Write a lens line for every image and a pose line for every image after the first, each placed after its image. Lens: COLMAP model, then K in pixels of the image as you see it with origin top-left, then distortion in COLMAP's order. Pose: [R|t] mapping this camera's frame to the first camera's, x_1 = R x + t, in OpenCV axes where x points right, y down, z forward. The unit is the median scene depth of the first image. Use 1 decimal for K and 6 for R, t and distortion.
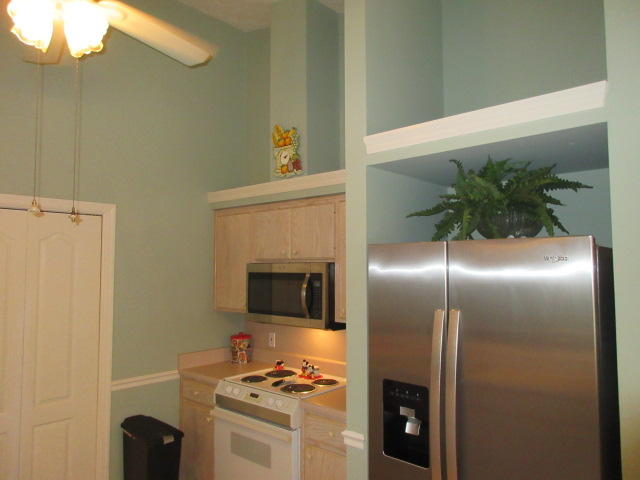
lens RADIAL K [[475.6, 0, 320.0], [0, 475.6, 240.0], [0, 0, 1]] dist [-0.000715, 0.003811]
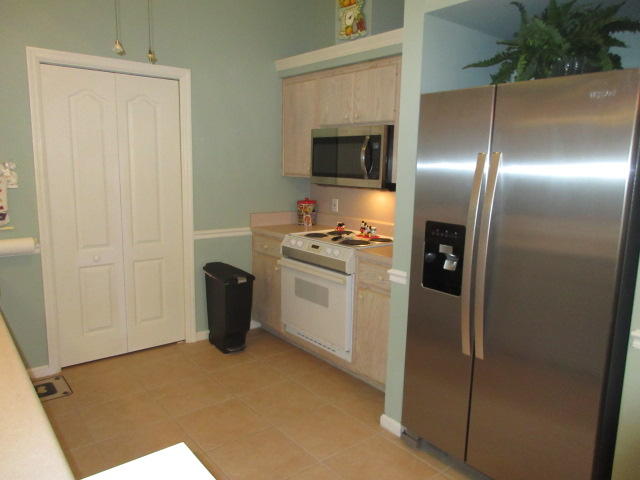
lens RADIAL K [[475.6, 0, 320.0], [0, 475.6, 240.0], [0, 0, 1]] dist [-0.000715, 0.003811]
pose [[0.987192, 0.047842, -0.152196, 0.039796], [-0.013898, 0.976140, 0.216695, 0.066997], [0.158932, -0.211805, 0.964303, -0.066544]]
